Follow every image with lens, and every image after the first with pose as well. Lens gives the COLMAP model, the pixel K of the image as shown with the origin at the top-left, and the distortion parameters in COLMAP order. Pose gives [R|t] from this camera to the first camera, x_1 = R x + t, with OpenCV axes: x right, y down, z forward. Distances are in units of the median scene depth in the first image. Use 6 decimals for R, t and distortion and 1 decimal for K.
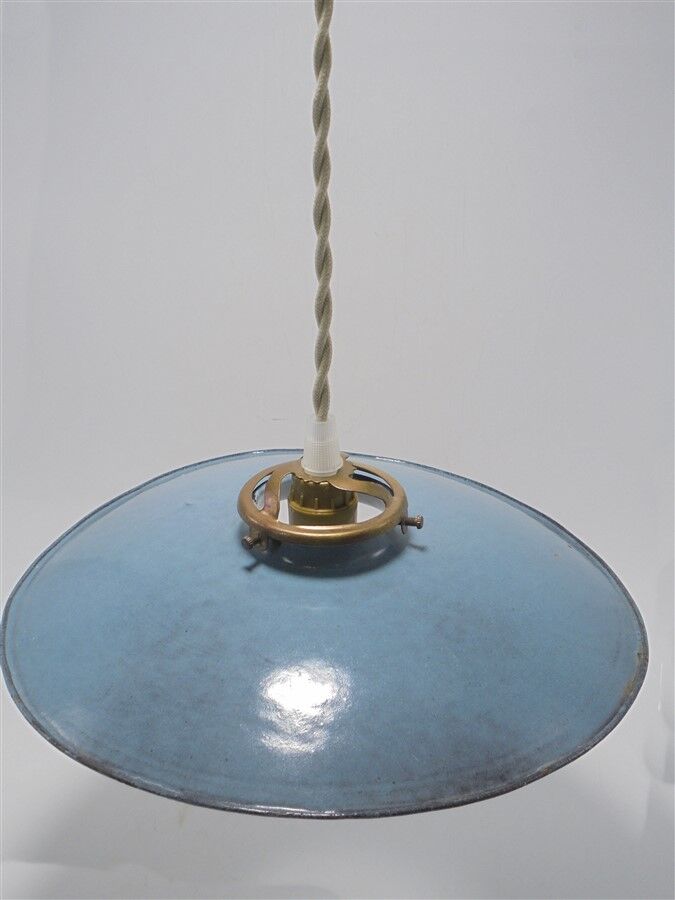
lens RADIAL K [[1129.5, 0, 339.1], [0, 1129.5, 451.5], [0, 0, 1]] dist [-0.011917, 0.000000]
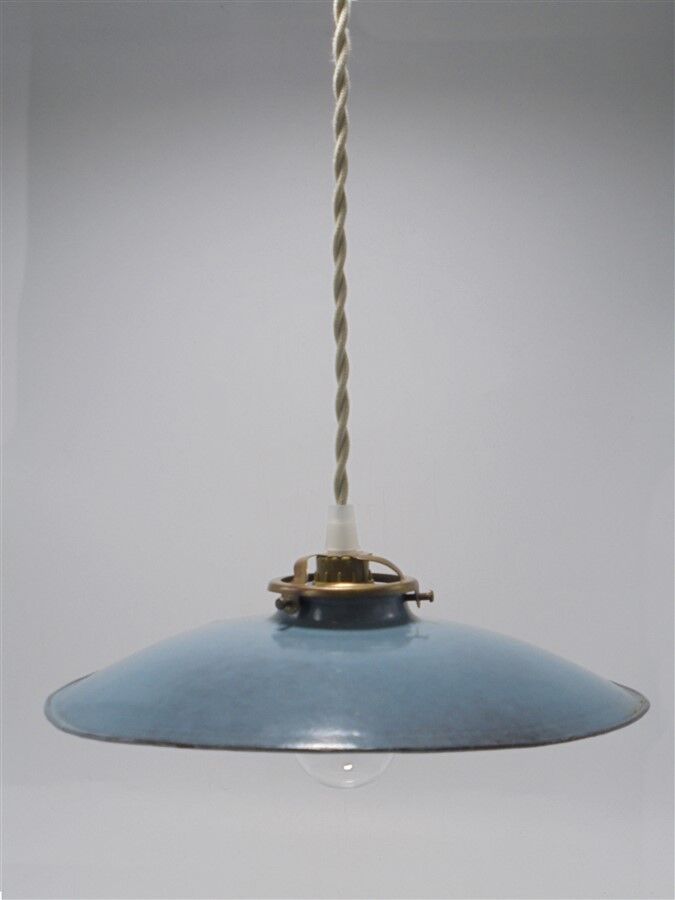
lens RADIAL K [[1129.5, 0, 342.3], [0, 1129.5, 446.3], [0, 0, 1]] dist [-0.011917, 0.000000]
pose [[0.998421, -0.017439, 0.053396, -0.086397], [0.039315, 0.895889, -0.442535, 0.490514], [-0.040119, 0.443936, 0.895160, -0.080659]]
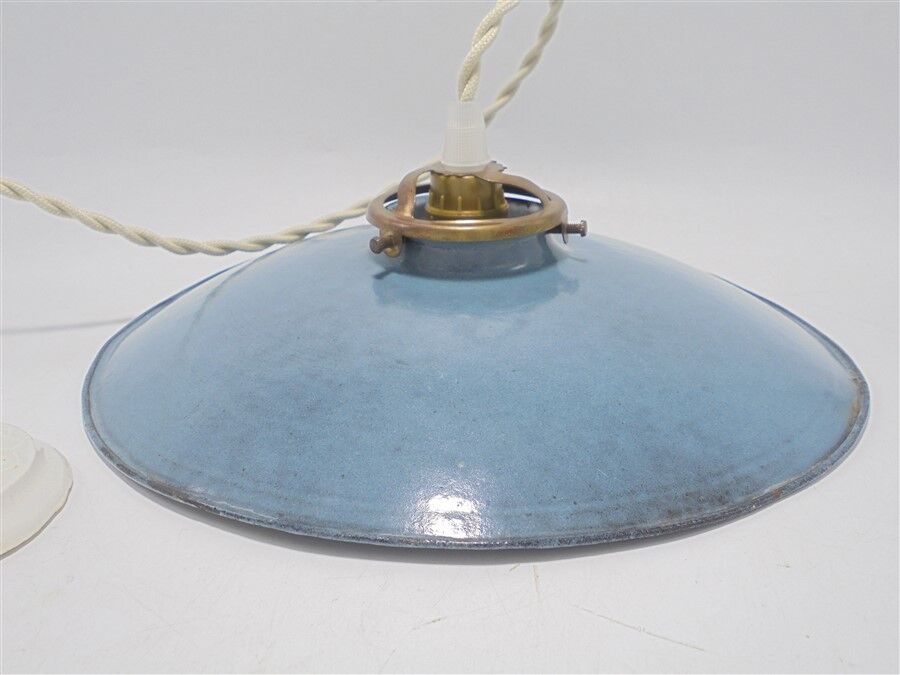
lens RADIAL K [[864.6, 0, 449.7], [0, 864.6, 342.1], [0, 0, 1]] dist [-0.045304, 0.000000]
pose [[0.999629, -0.014020, -0.023346, -0.015883], [0.012903, 0.998797, -0.047314, 0.203438], [0.023981, 0.046995, 0.998607, 0.419650]]
